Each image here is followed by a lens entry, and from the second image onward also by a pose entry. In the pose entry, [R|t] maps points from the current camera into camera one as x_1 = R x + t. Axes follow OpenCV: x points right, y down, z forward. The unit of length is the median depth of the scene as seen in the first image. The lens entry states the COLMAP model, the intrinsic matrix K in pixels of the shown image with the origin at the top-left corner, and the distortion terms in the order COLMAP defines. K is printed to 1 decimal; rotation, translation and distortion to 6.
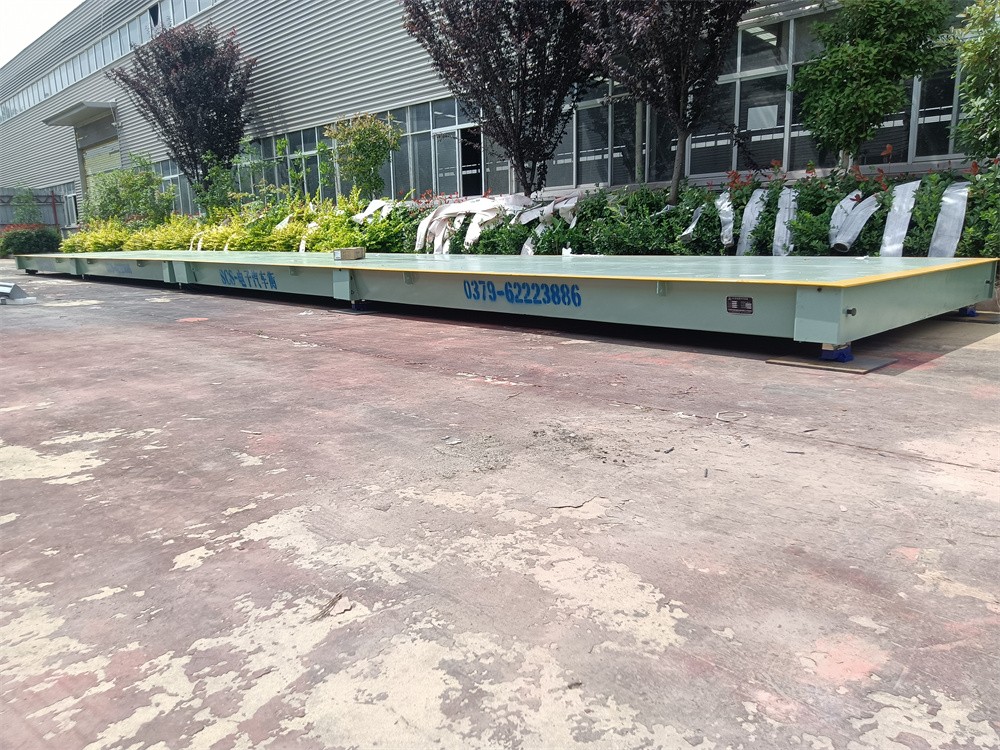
lens RADIAL K [[727.7, 0, 500.0], [0, 727.7, 375.0], [0, 0, 1]] dist [0.109440, -0.178812]
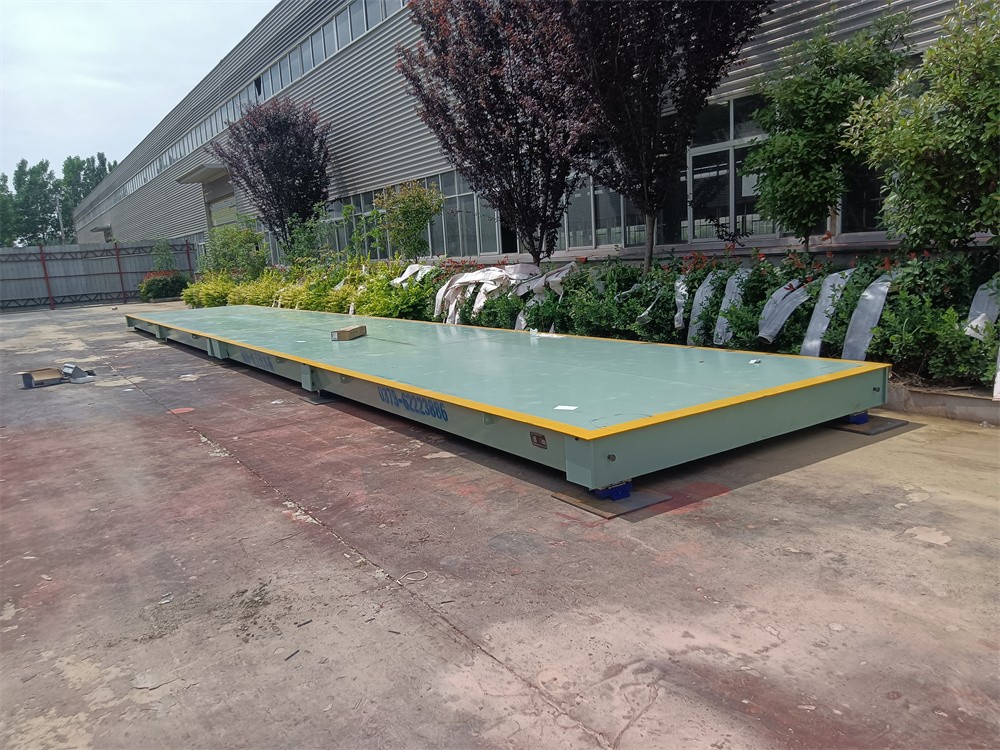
lens RADIAL K [[727.7, 0, 500.0], [0, 727.7, 375.0], [0, 0, 1]] dist [0.109440, -0.178812]
pose [[0.983963, -0.005170, -0.178300, 0.195769], [0.001612, 0.999797, -0.020096, -0.072261], [0.178368, 0.019486, 0.983771, -0.040255]]
